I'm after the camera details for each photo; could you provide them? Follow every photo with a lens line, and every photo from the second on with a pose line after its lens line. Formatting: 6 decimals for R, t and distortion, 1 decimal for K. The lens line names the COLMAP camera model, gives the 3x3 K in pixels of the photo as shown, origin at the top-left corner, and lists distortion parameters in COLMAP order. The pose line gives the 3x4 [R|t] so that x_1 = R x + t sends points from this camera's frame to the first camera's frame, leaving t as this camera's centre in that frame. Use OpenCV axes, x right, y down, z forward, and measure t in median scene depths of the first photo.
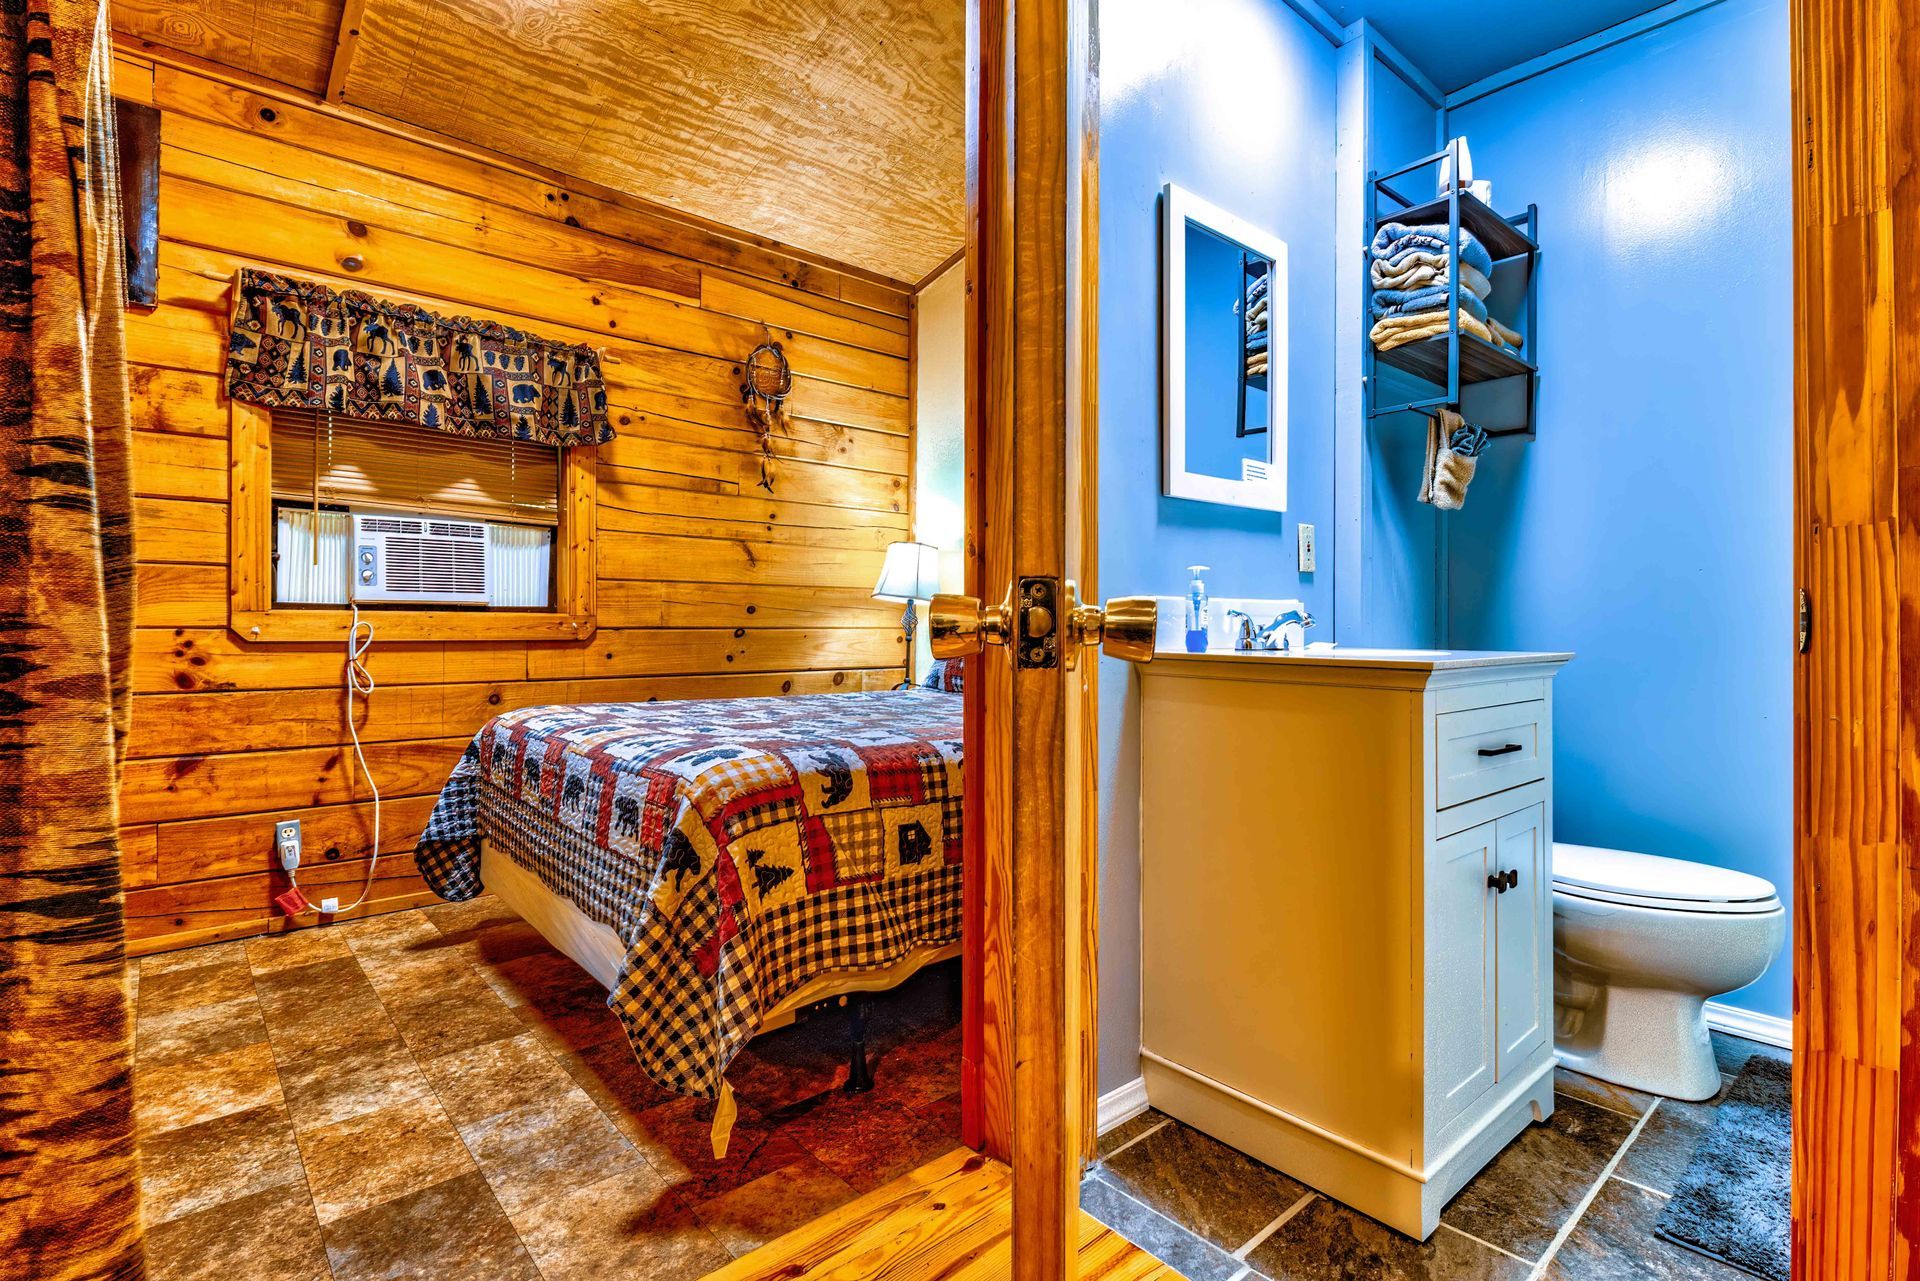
lens RADIAL K [[873.1, 0, 976.8], [0, 873.1, 625.4], [0, 0, 1]] dist [0.001748, -0.000025]
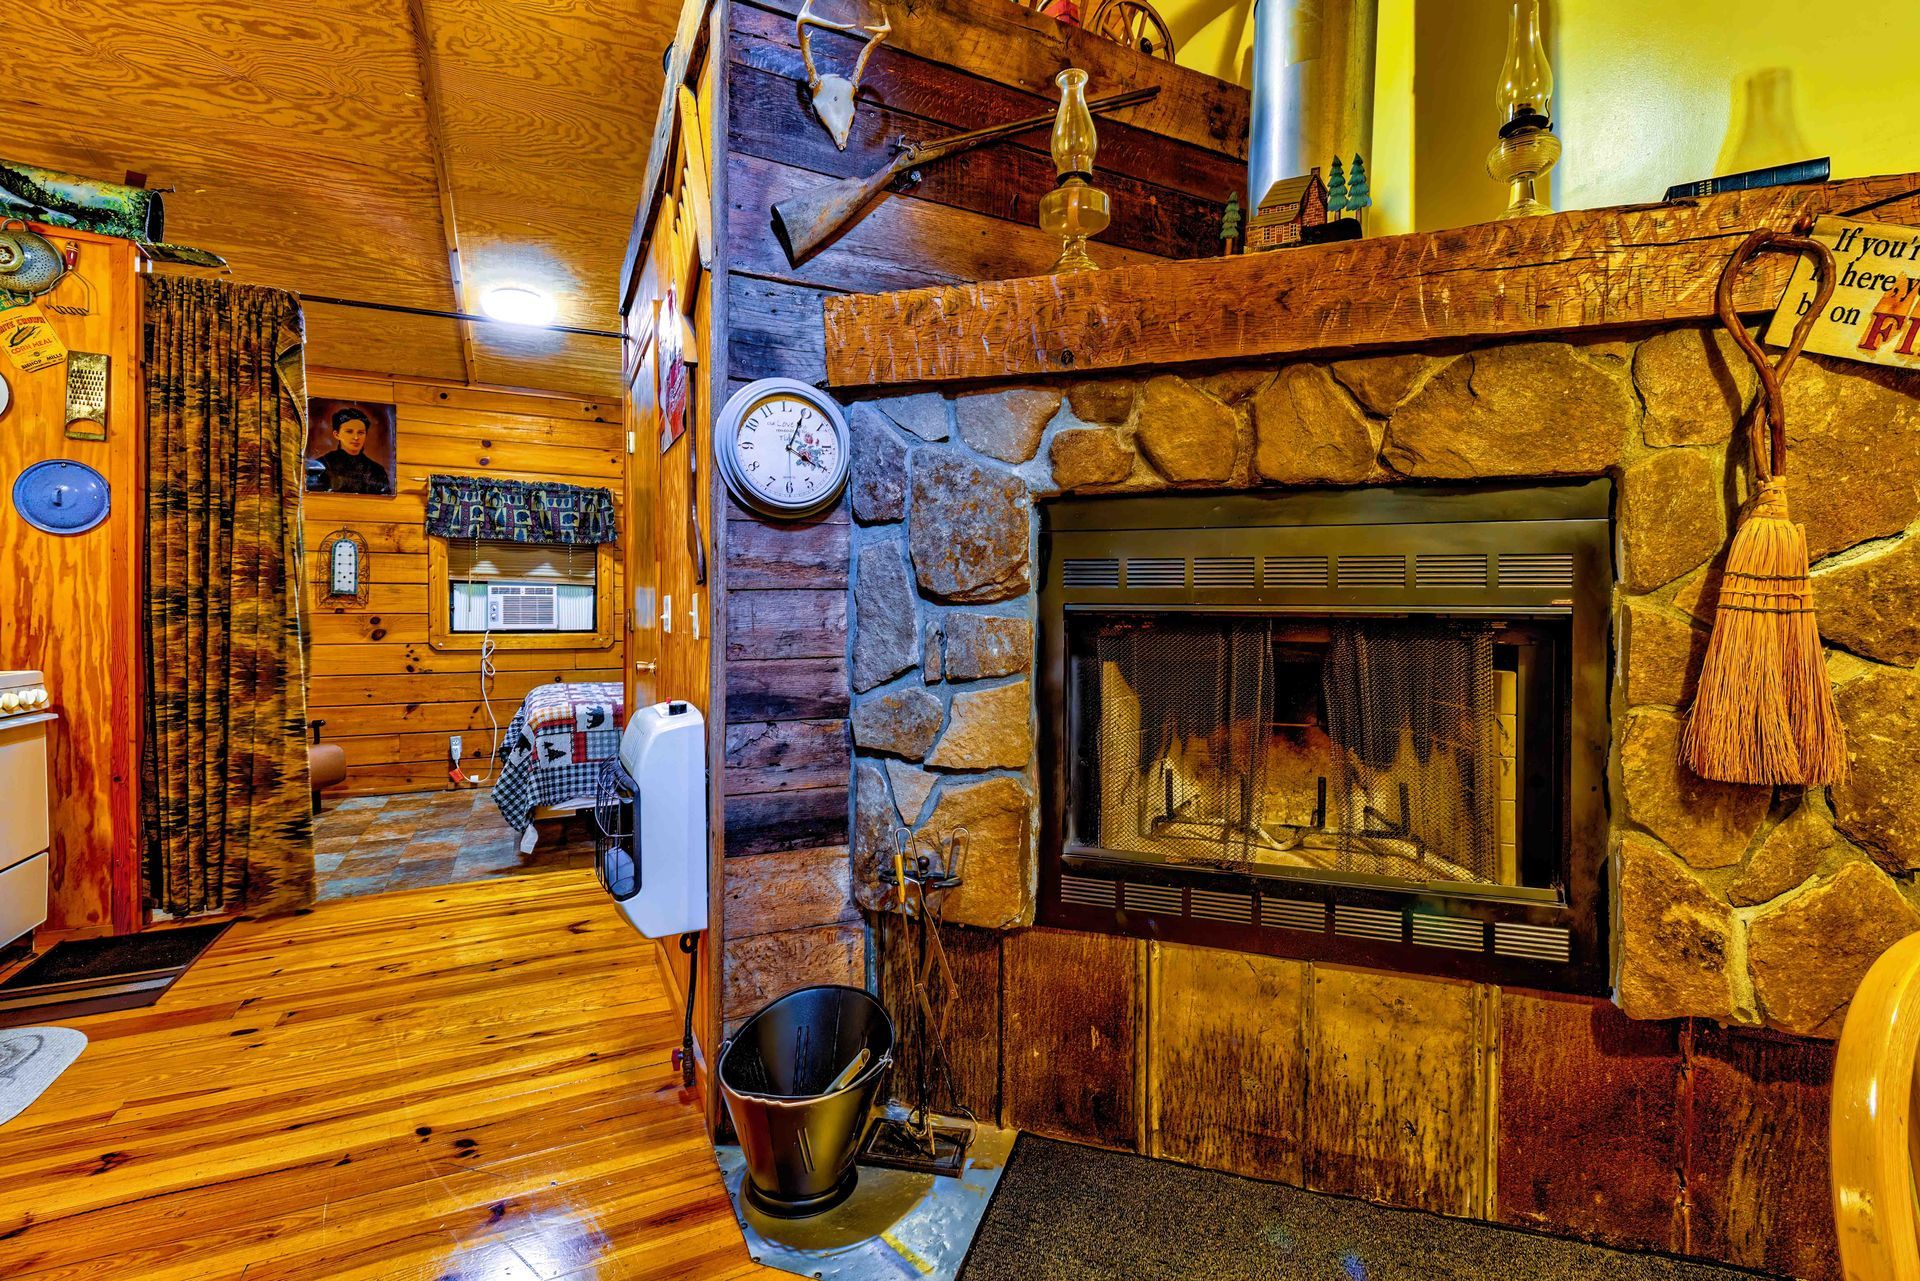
lens RADIAL K [[834.7, 0, 1015.9], [0, 834.7, 618.0], [0, 0, 1]] dist [0.014422, -0.009404]
pose [[0.972590, 0.001657, -0.232522, 0.981391], [0.000812, 0.999944, 0.010520, -0.078212], [0.232526, -0.010421, 0.972534, -0.631167]]
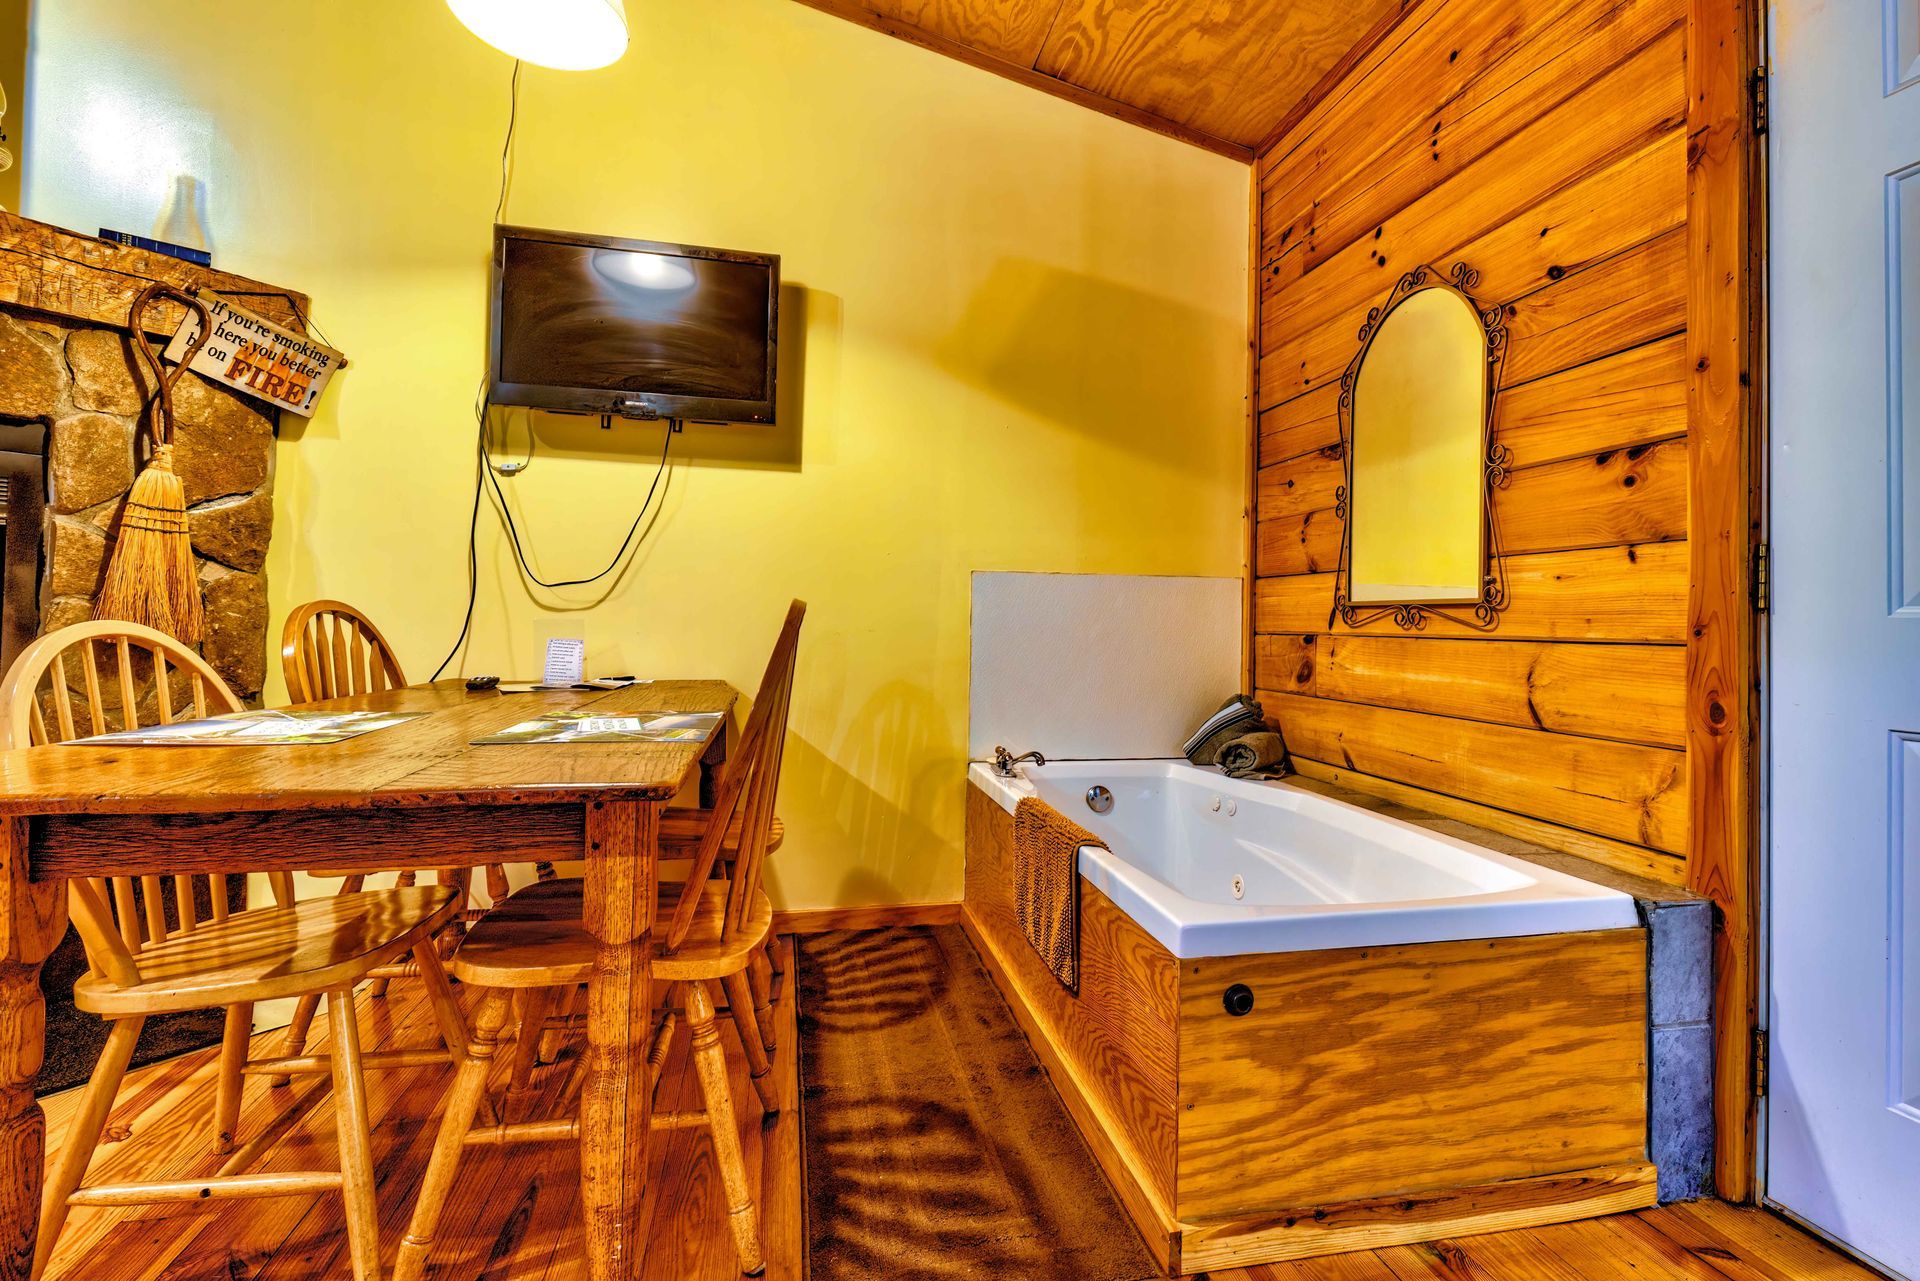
lens RADIAL K [[873.7, 0, 958.5], [0, 873.7, 605.9], [0, 0, 1]] dist [-0.000425, -0.005351]
pose [[0.492242, 0.022340, 0.870171, 0.970410], [-0.012338, 0.999749, -0.018687, 0.006958], [-0.870371, -0.001537, 0.492395, -1.120937]]
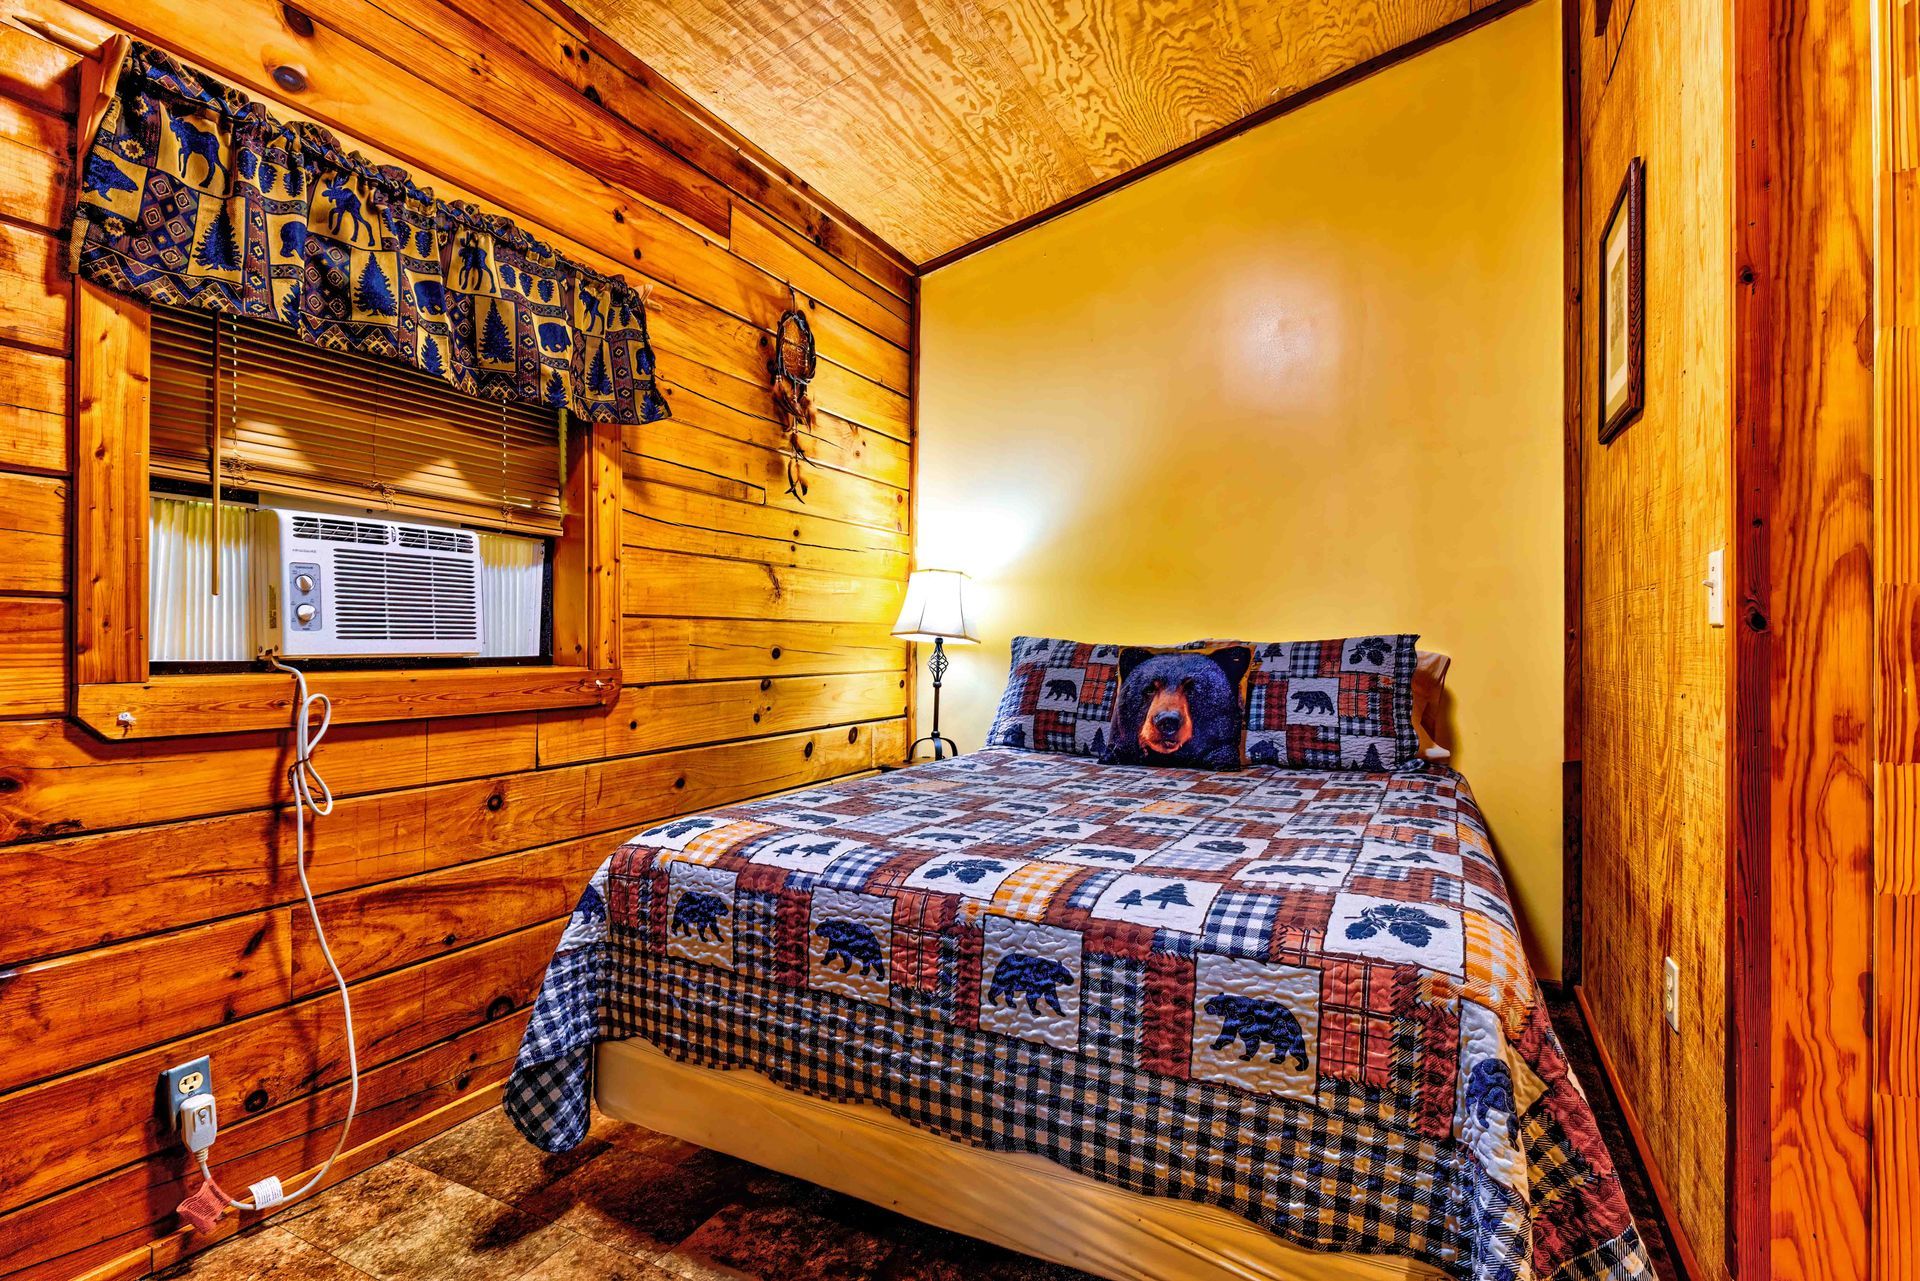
lens RADIAL K [[868.2, 0, 963.8], [0, 868.2, 640.4], [0, 0, 1]] dist [0.003111, -0.004363]
pose [[0.931641, -0.000734, 0.363378, -0.539964], [0.000515, 1.000000, 0.000700, -0.042295], [-0.363379, -0.000465, 0.931641, 0.318656]]
